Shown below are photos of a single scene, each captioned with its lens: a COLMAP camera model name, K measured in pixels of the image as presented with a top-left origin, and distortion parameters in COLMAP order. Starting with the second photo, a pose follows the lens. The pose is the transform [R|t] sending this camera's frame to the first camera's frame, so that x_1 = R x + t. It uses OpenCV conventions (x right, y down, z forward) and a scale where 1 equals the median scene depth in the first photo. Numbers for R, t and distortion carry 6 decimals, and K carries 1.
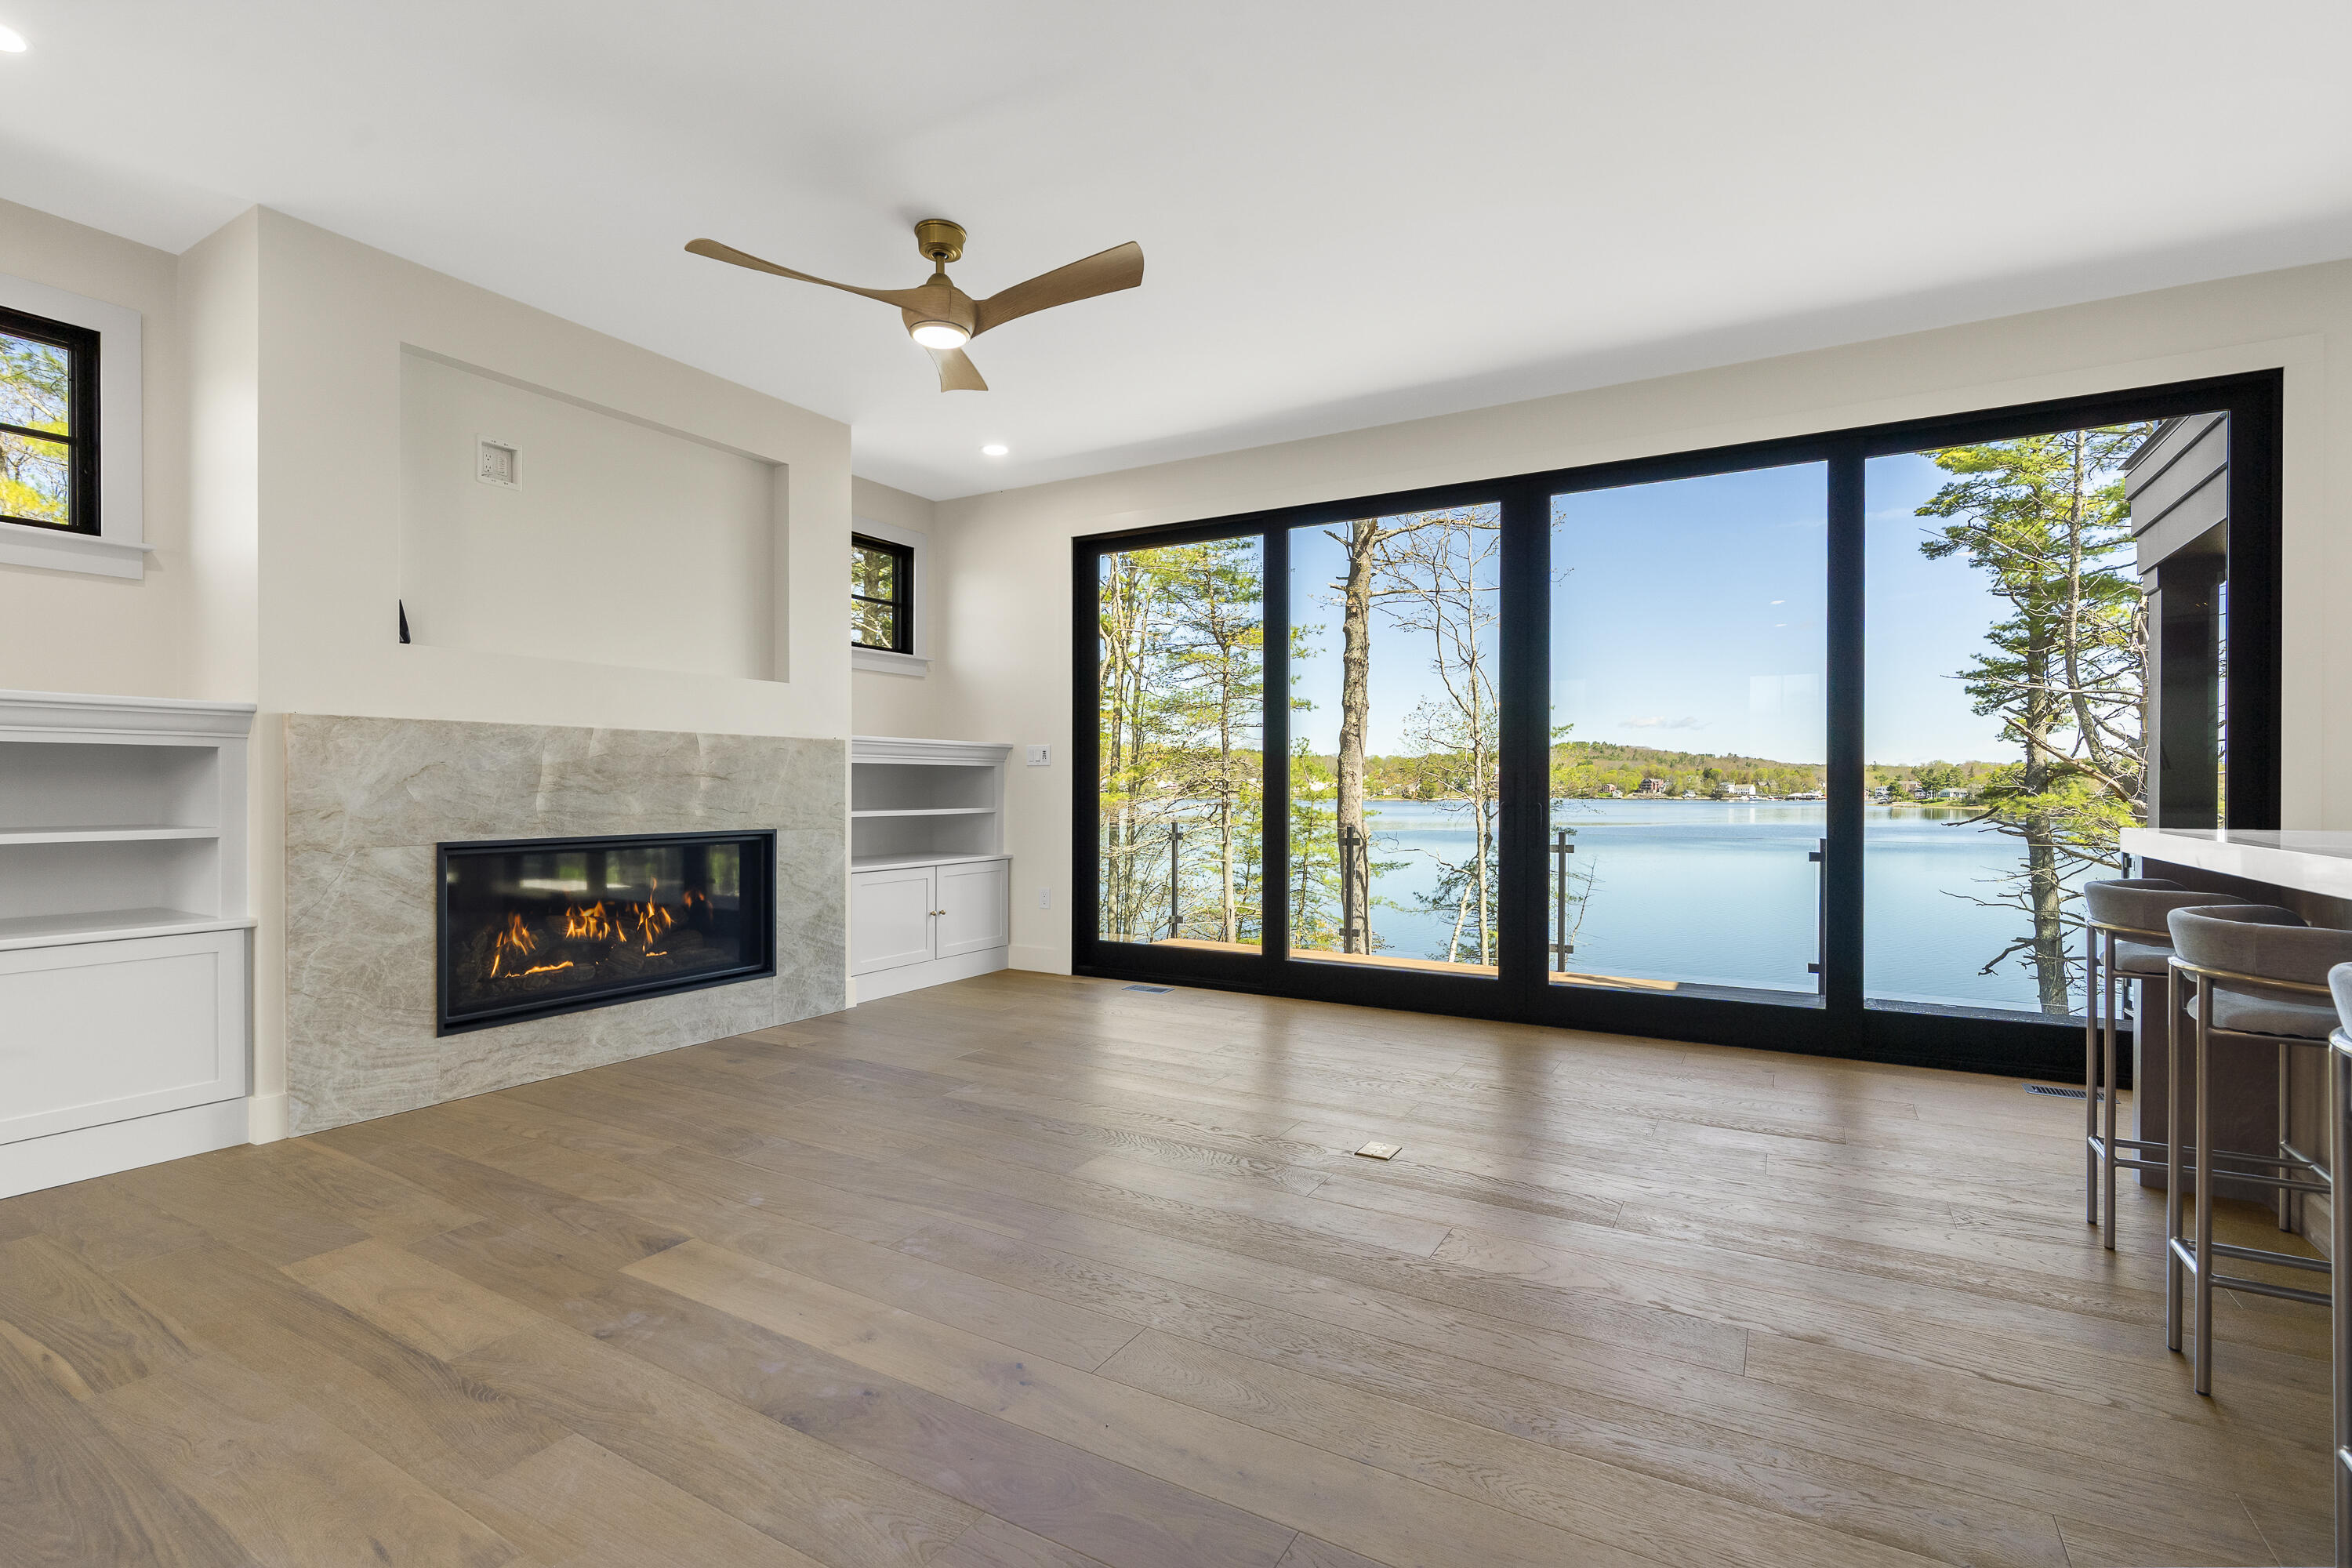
lens RADIAL K [[1075.7, 0, 1175.7], [0, 1075.7, 792.1], [0, 0, 1]] dist [-0.008300, 0.002911]
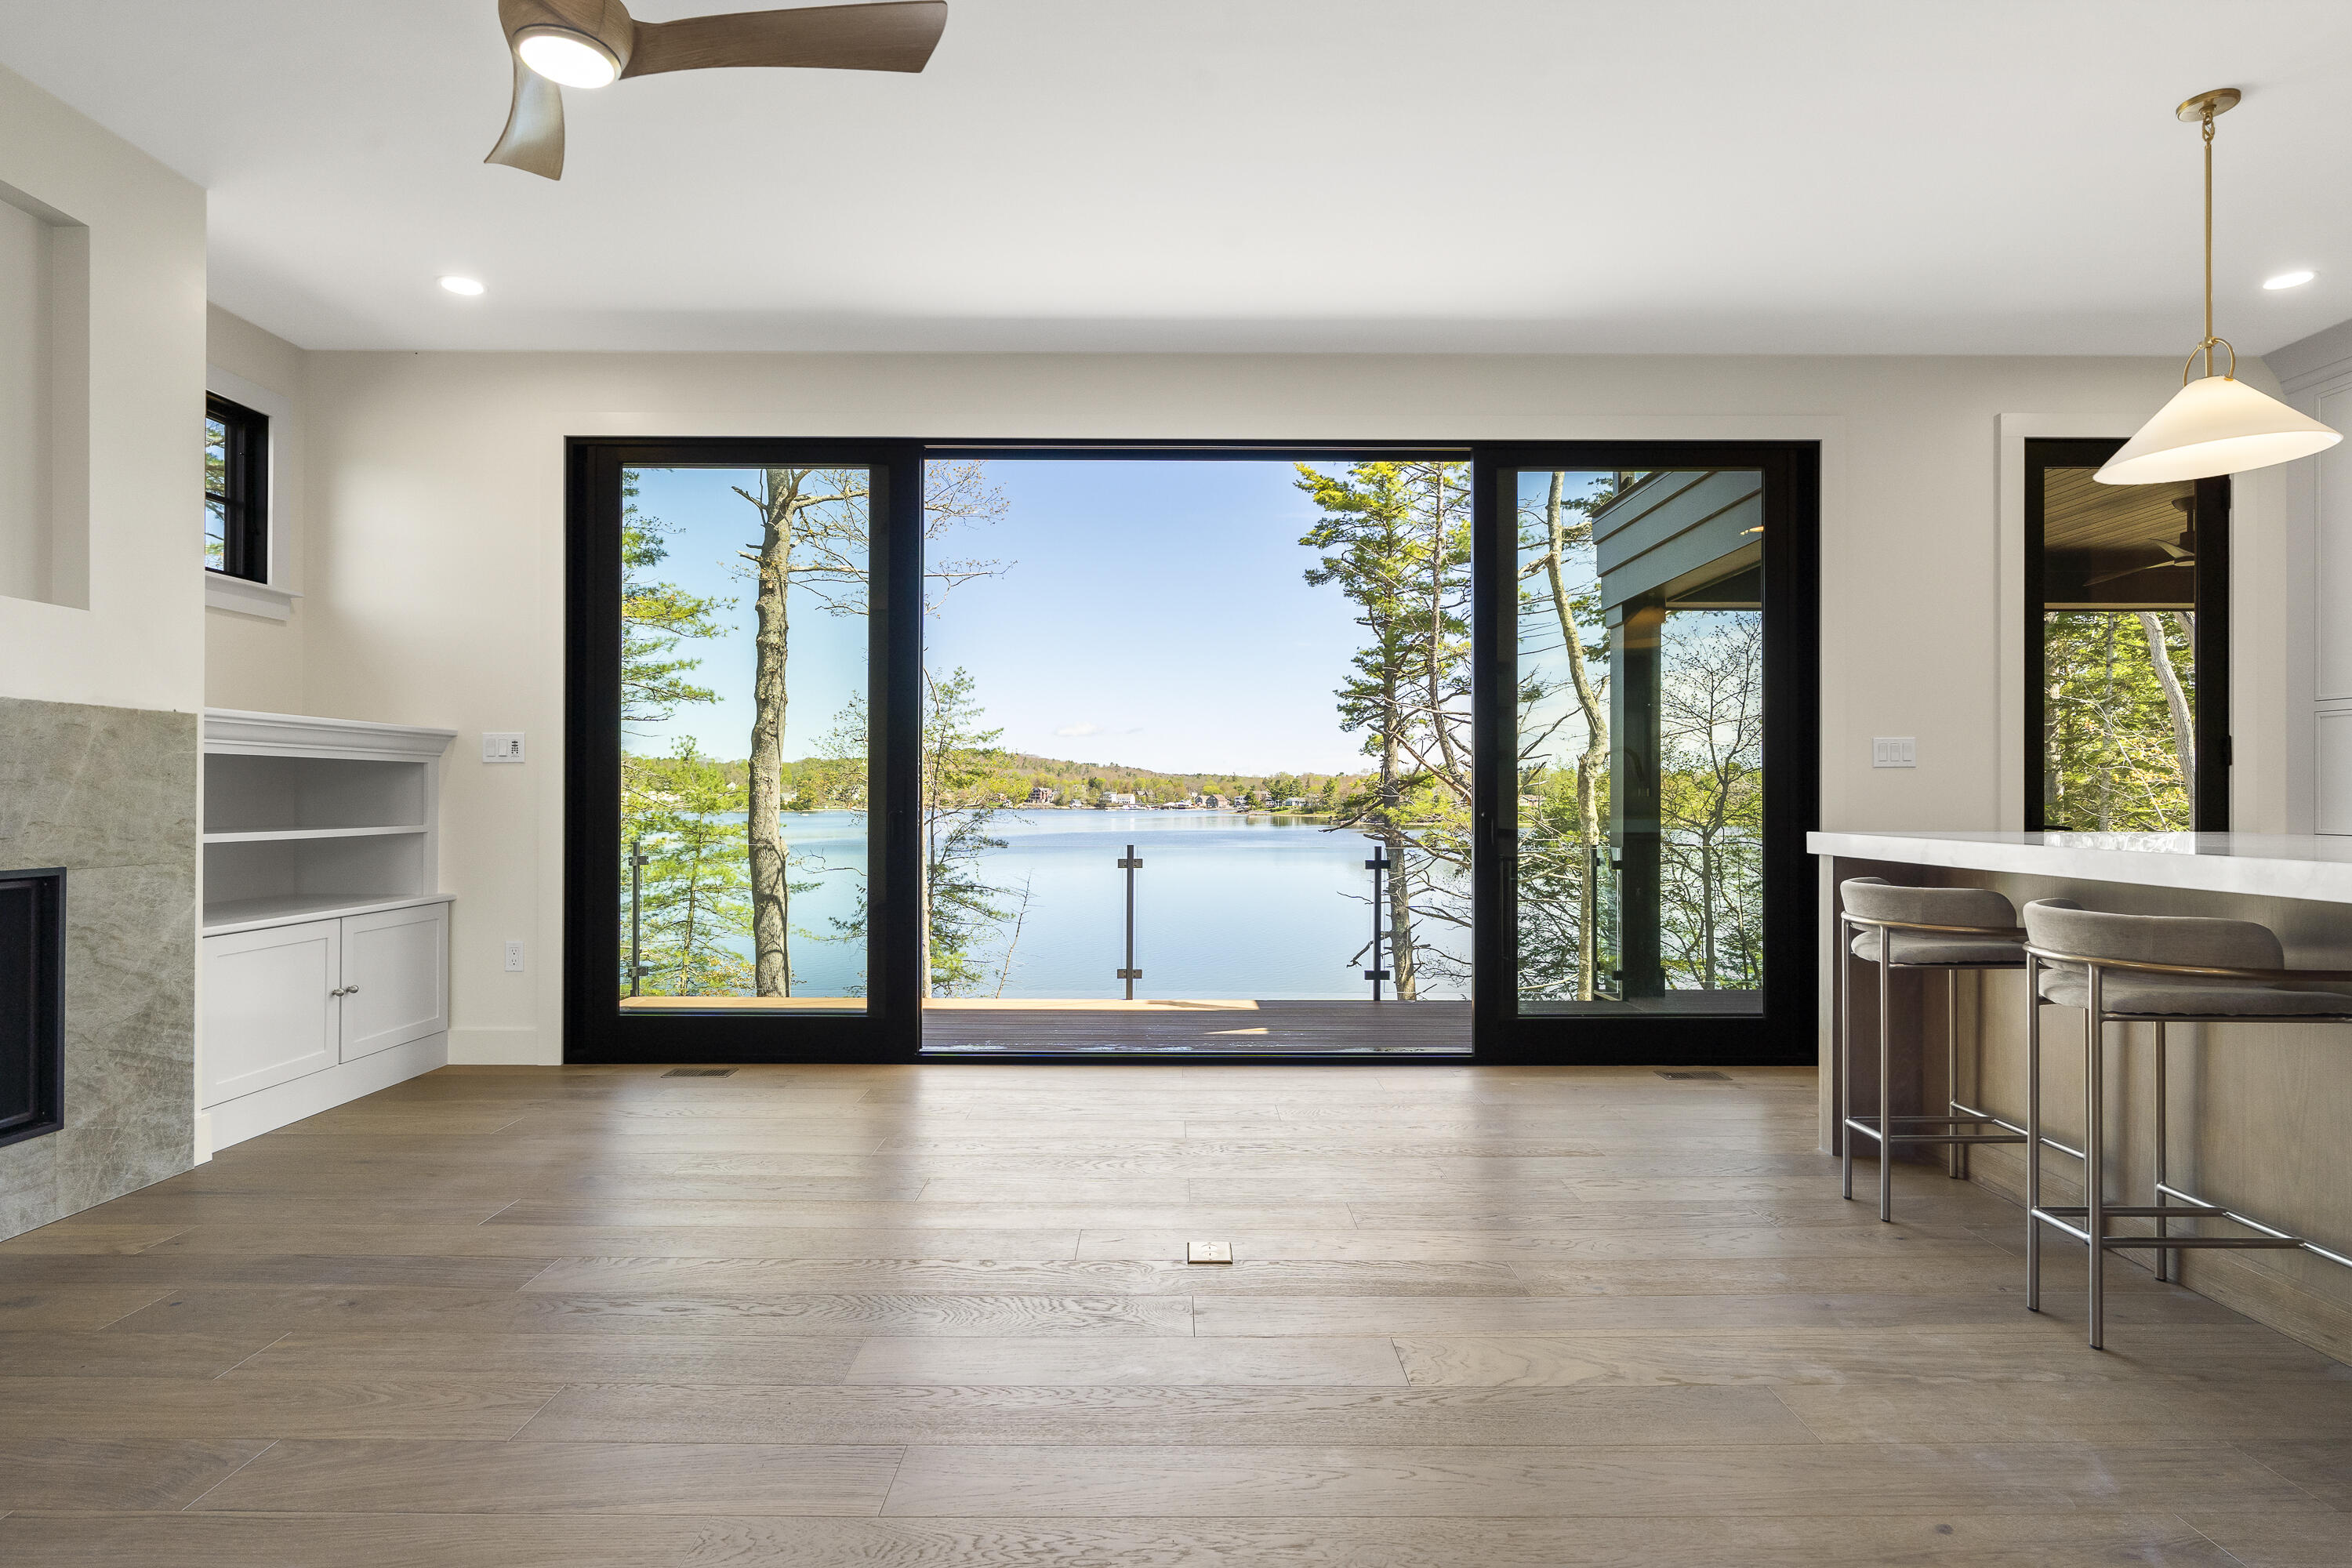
lens RADIAL K [[1200.9, 0, 1176.2], [0, 1200.9, 791.0], [0, 0, 1]] dist [-0.007360, 0.002855]
pose [[0.862245, 0.002960, 0.506483, -0.173131], [0.001612, 0.999962, -0.008588, 0.000755], [-0.506489, 0.008221, 0.862207, 0.152702]]
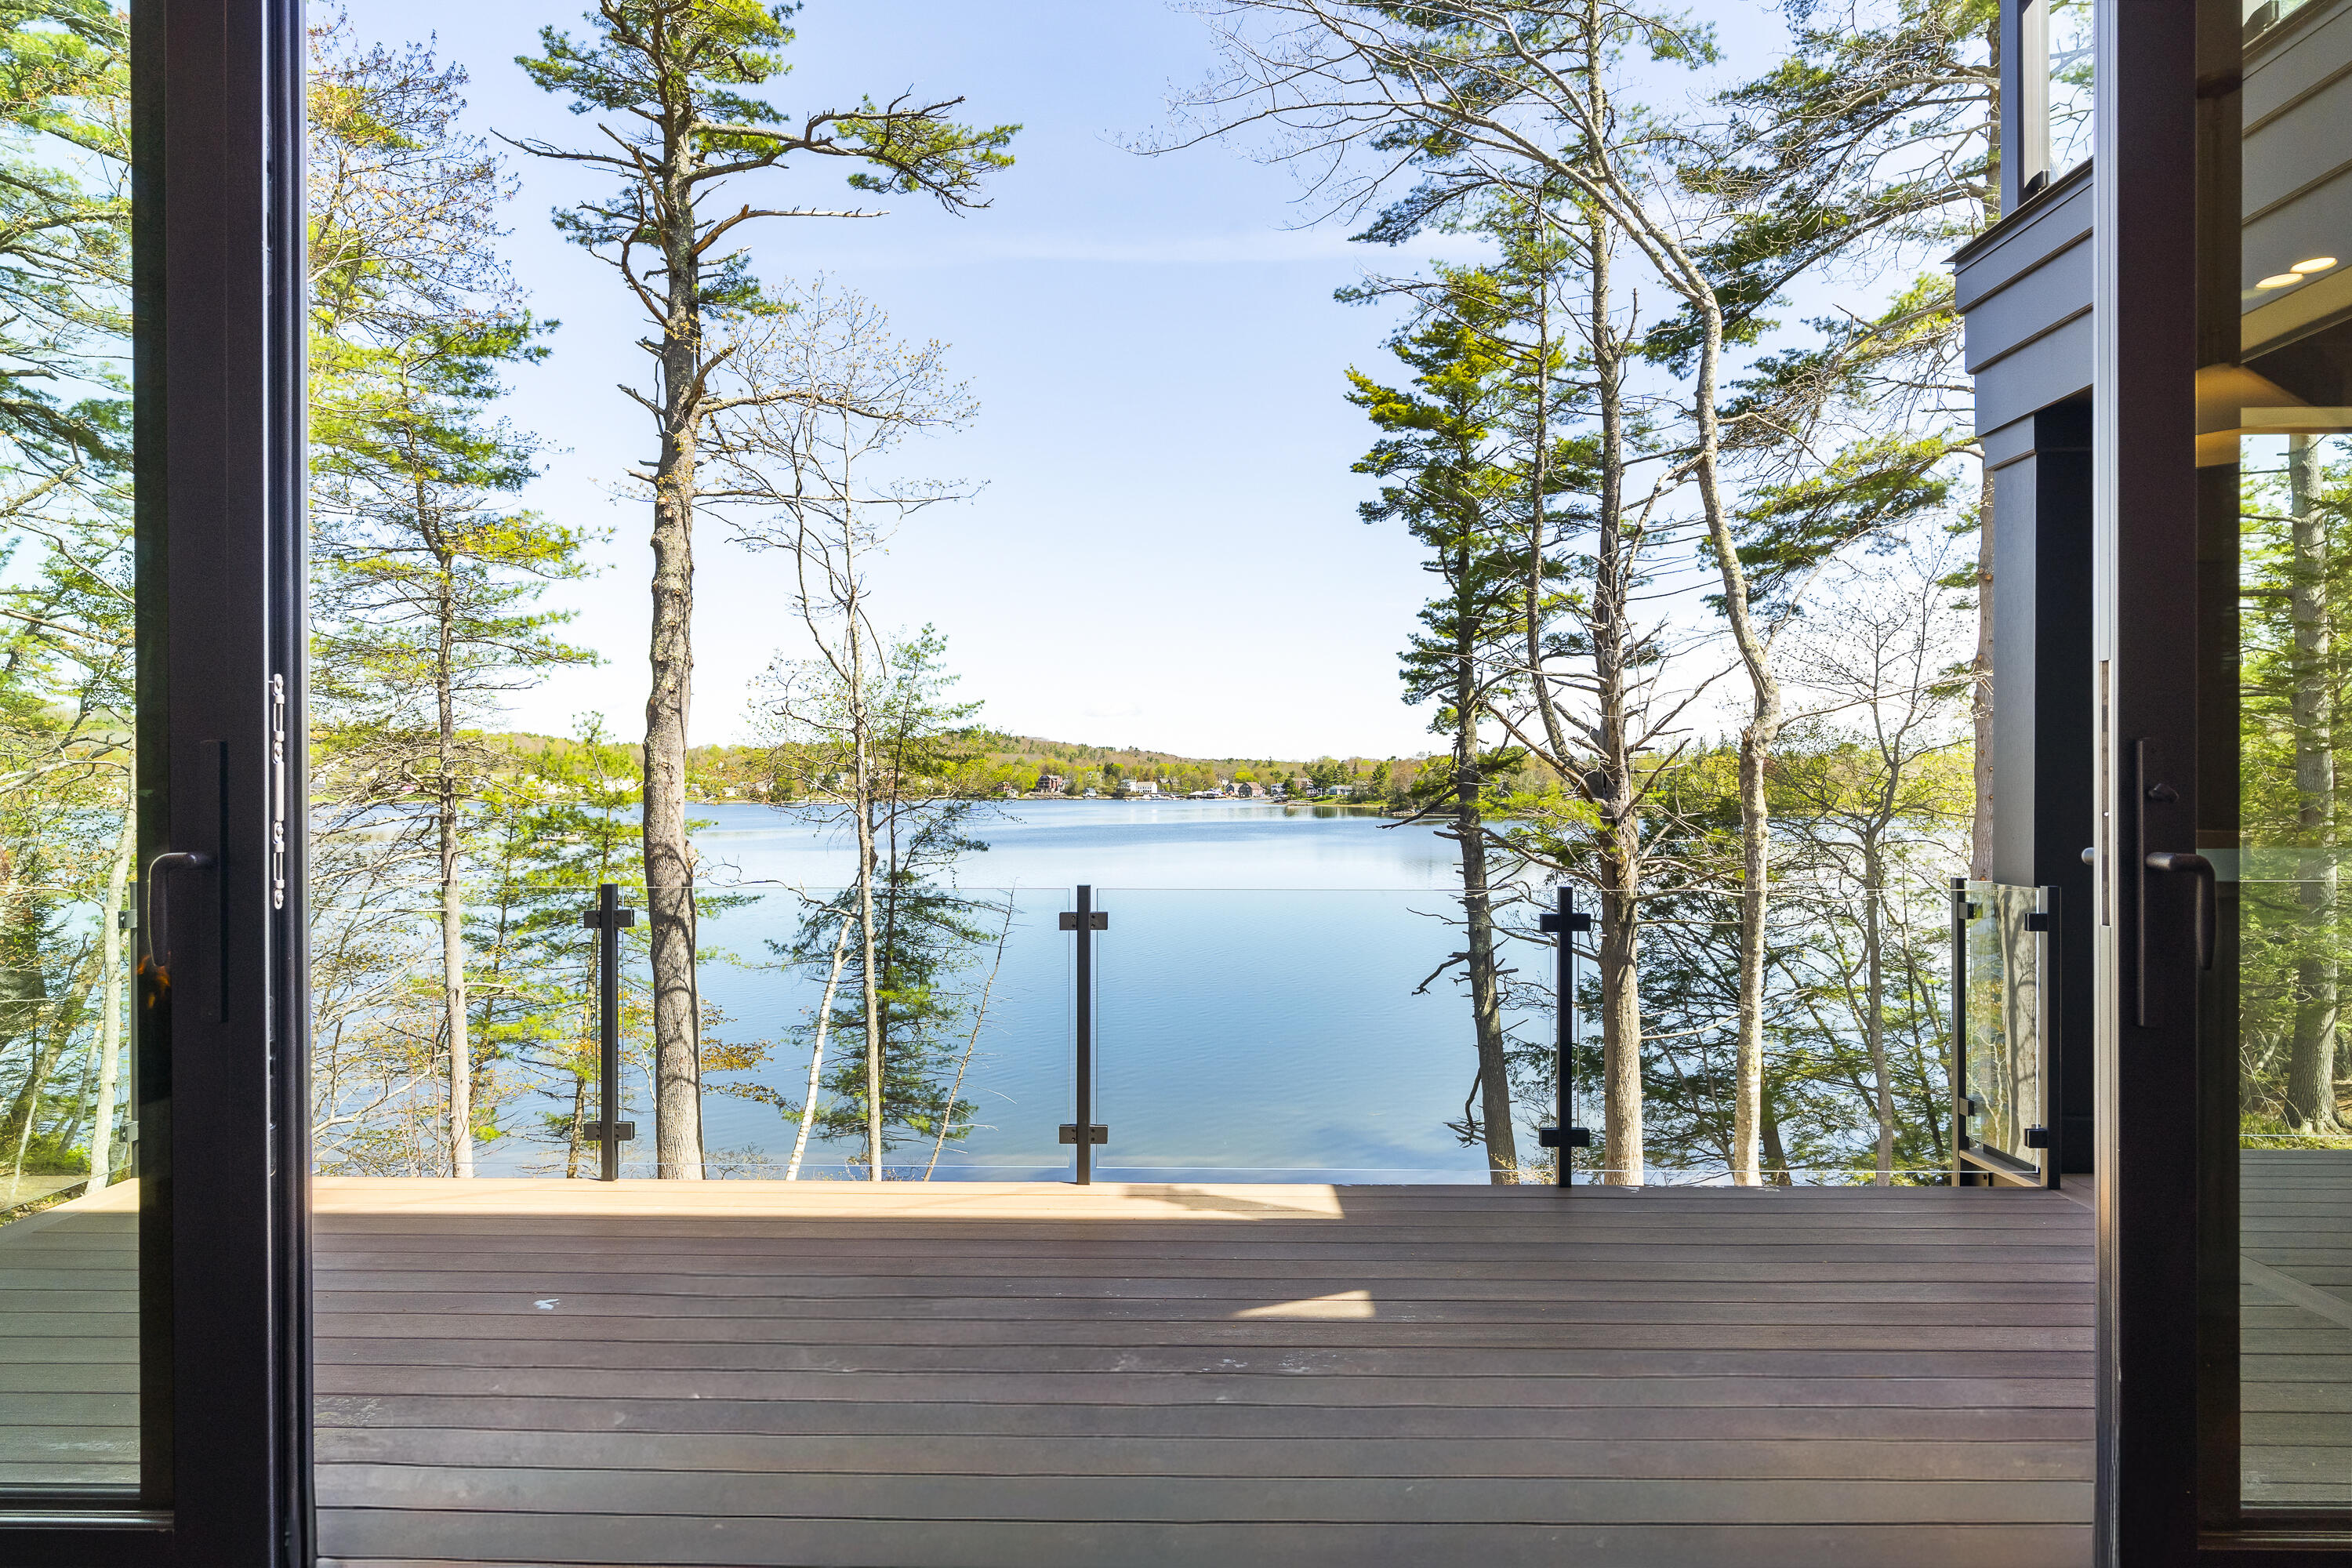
lens RADIAL K [[1364.8, 0, 1172.6], [0, 1364.8, 795.8], [0, 0, 1]] dist [-0.000554, 0.000985]
pose [[0.873820, -0.006794, 0.486202, 0.149066], [0.005419, 0.999976, 0.004233, -0.006212], [-0.486219, -0.001064, 0.873836, 0.660765]]
